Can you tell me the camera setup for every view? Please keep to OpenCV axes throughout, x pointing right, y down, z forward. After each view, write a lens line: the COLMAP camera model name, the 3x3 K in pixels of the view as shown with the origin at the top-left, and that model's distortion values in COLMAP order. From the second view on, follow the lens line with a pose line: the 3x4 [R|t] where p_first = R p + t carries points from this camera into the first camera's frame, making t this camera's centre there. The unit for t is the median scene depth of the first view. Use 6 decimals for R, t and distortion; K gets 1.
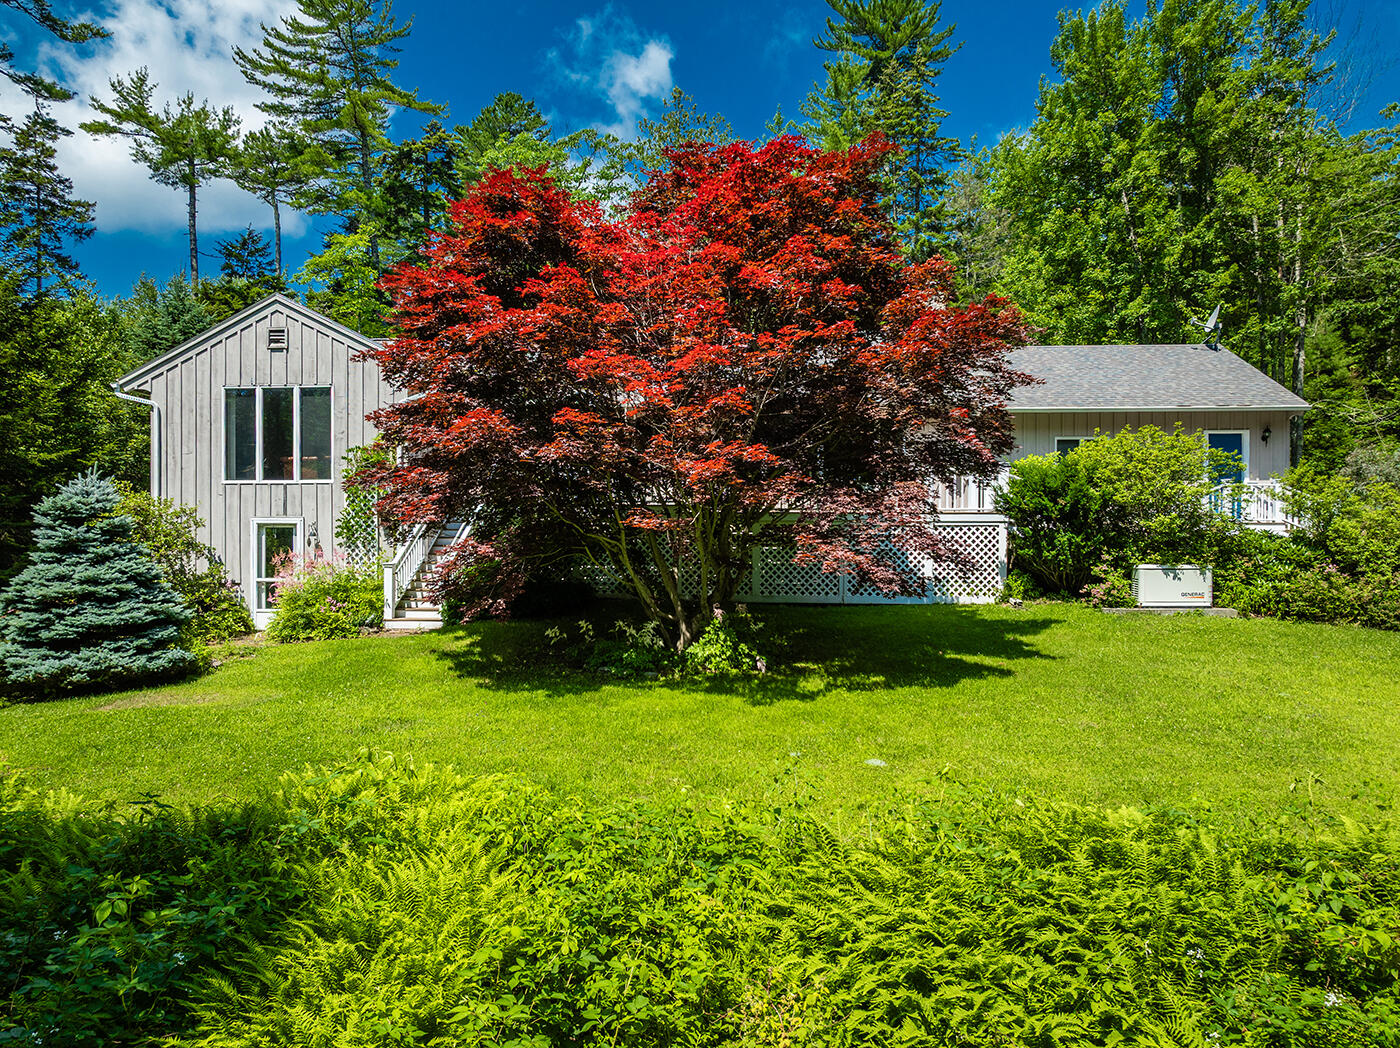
lens RADIAL K [[995.2, 0, 681.9], [0, 995.2, 554.6], [0, 0, 1]] dist [-0.020561, 0.000231]
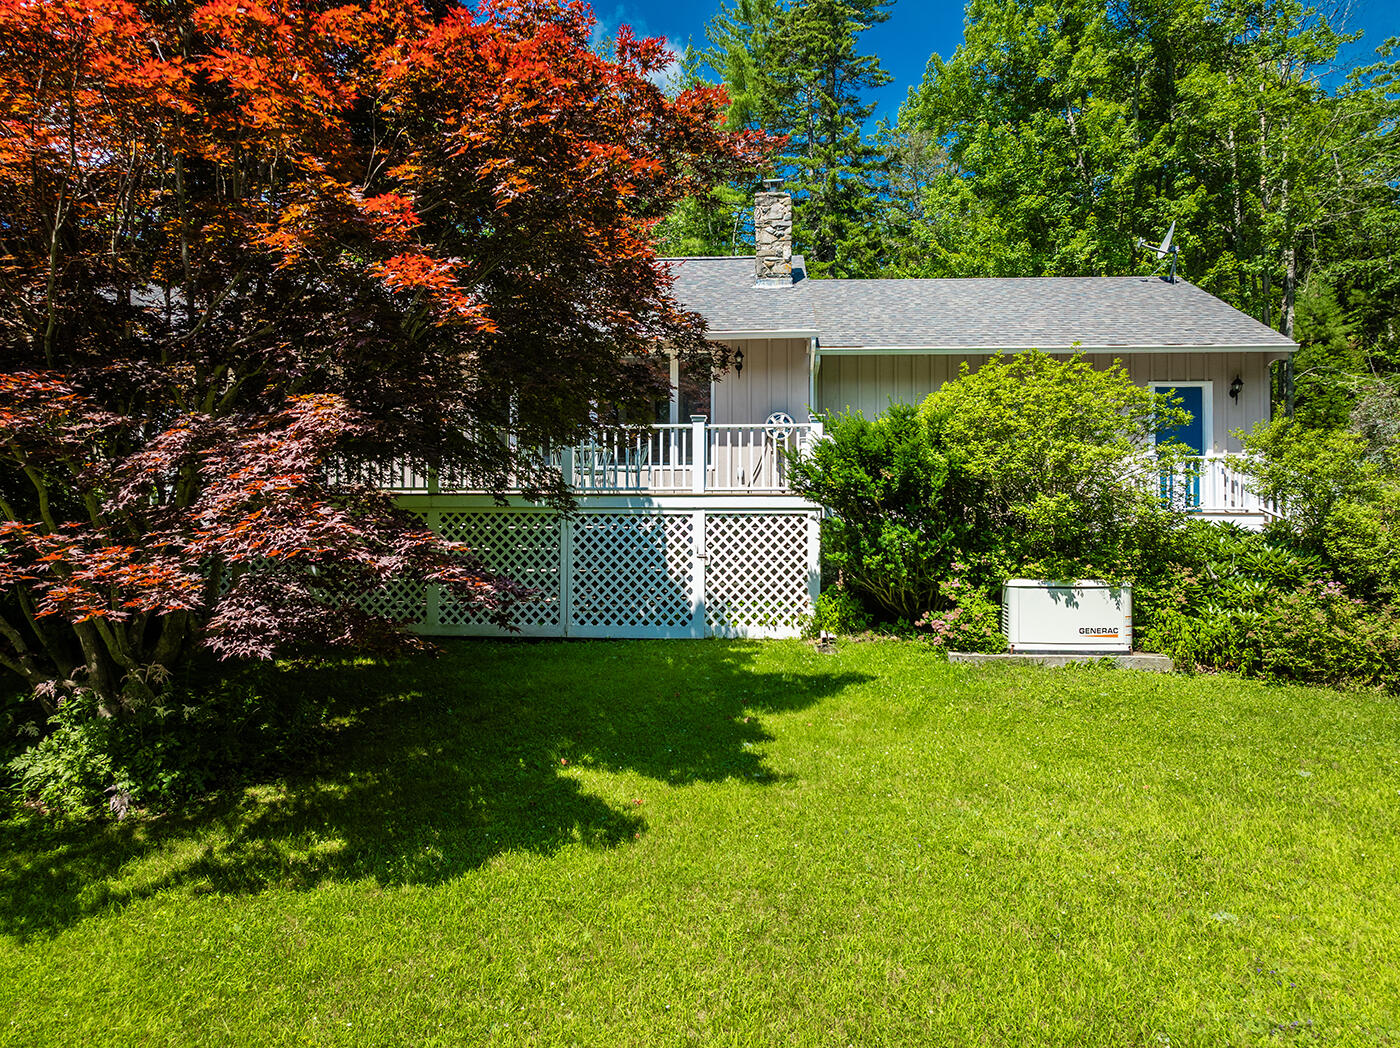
lens RADIAL K [[995.2, 0, 698.3], [0, 995.2, 522.5], [0, 0, 1]] dist [-0.020561, 0.000231]
pose [[0.999906, 0.002070, 0.013527, 0.241185], [-0.001679, 0.999581, -0.028895, -0.005817], [-0.013581, 0.028869, 0.999491, 0.368434]]
